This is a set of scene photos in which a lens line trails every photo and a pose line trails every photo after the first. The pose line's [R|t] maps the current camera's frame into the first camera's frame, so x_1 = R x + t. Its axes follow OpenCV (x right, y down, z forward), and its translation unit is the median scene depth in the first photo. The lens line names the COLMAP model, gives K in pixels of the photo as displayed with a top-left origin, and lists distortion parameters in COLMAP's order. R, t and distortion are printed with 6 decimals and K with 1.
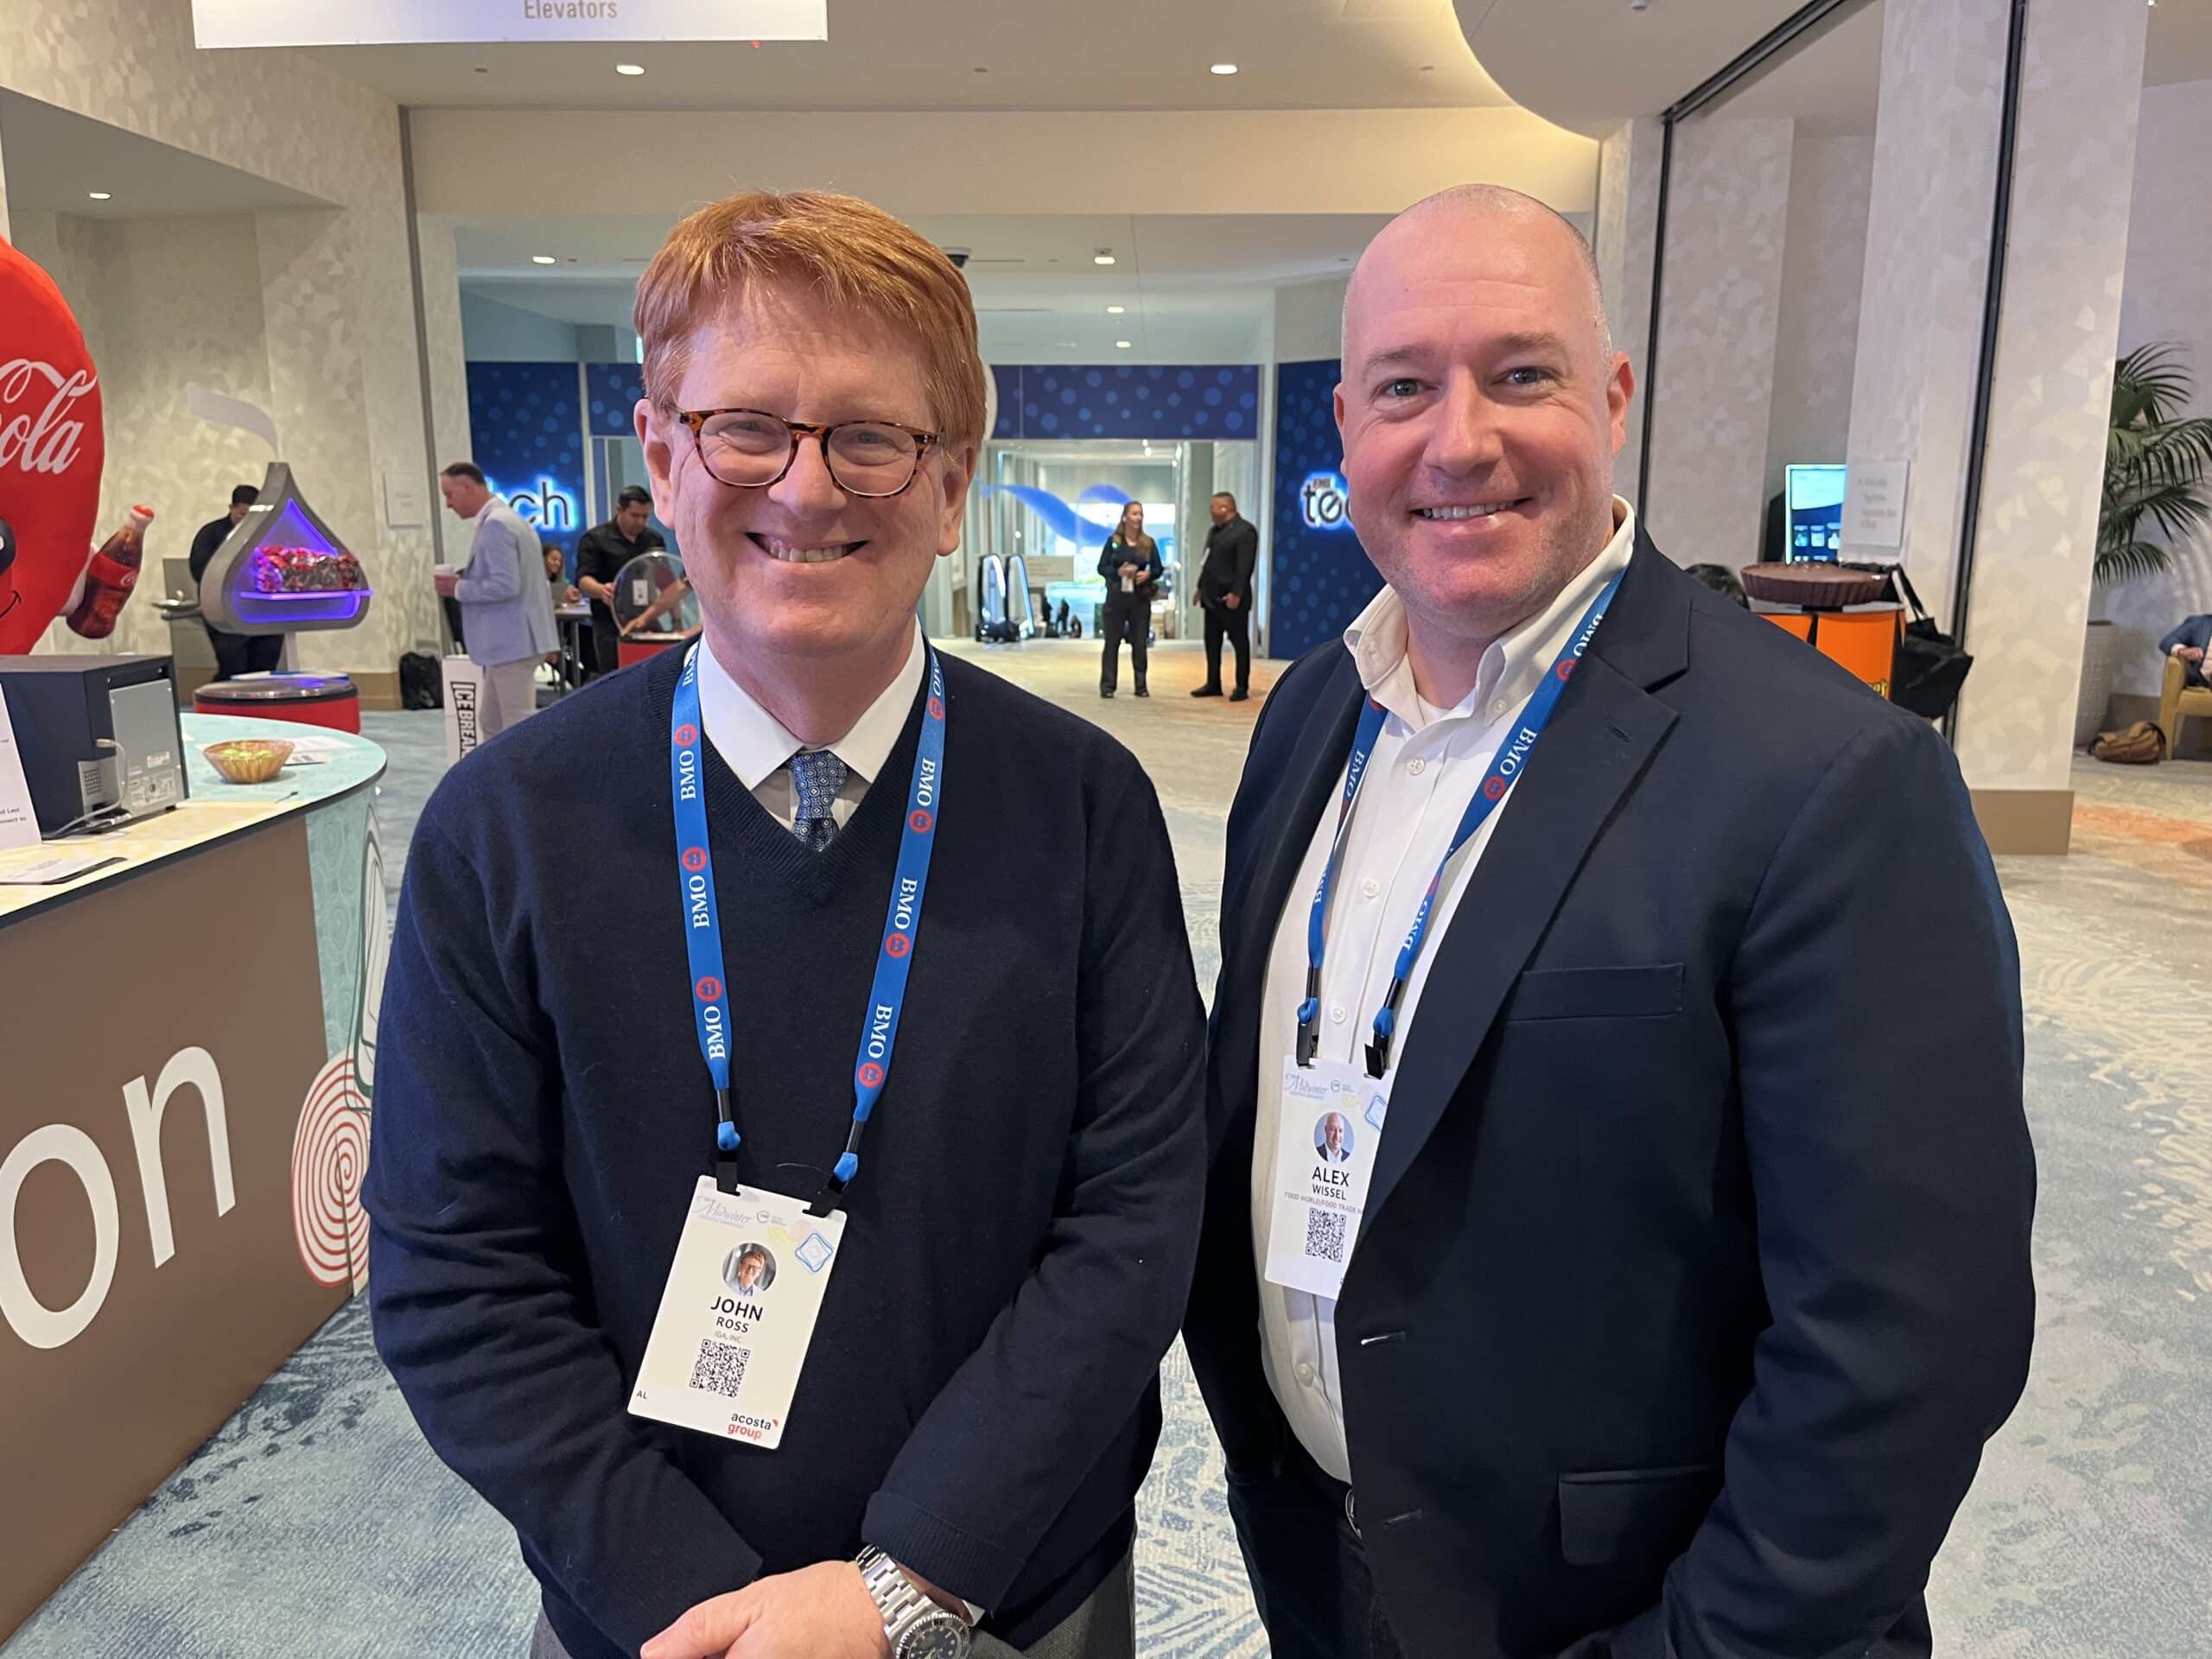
lens RADIAL K [[1697.3, 0, 1106.0], [0, 1697.3, 829.5], [0, 0, 1]] dist [0.083876, -0.111694]
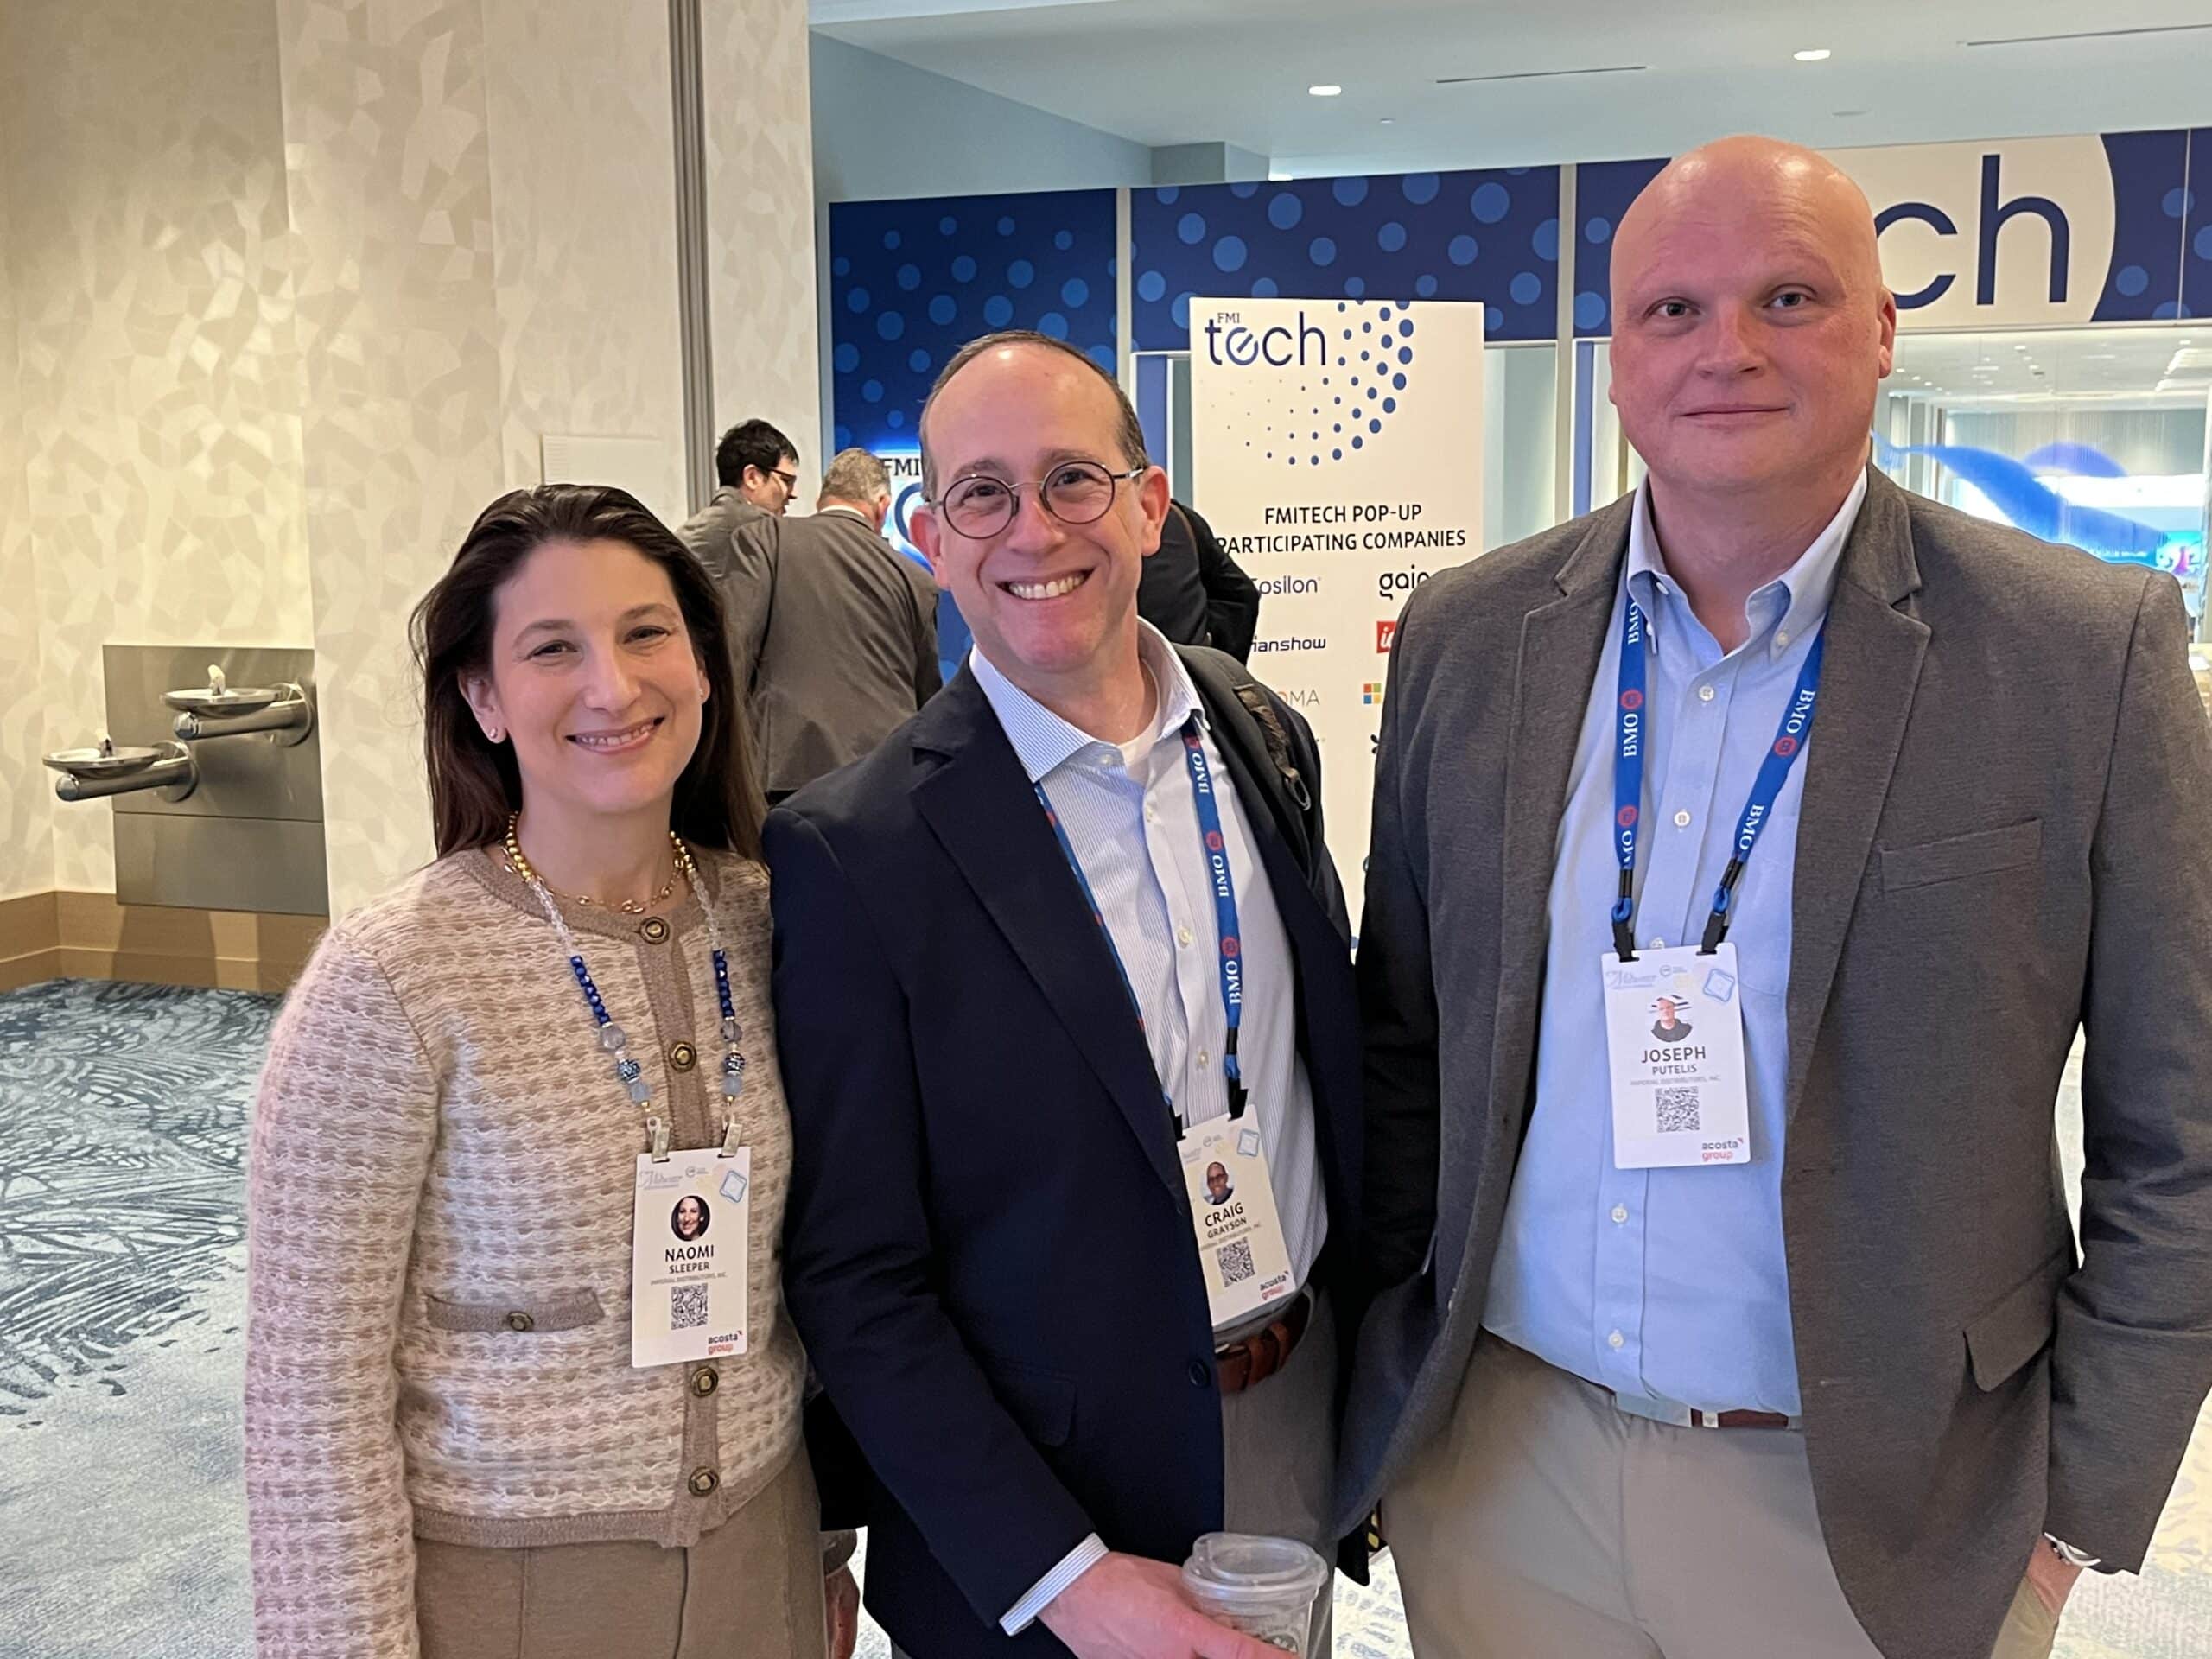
lens RADIAL K [[2469.0, 0, 1106.0], [0, 2469.0, 829.5], [0, 0, 1]] dist [0.008718, 0.015384]
pose [[0.941952, 0.036026, -0.333810, -0.113431], [-0.052324, 0.997830, -0.039957, -0.102071], [0.331646, 0.055104, 0.941793, 0.518719]]
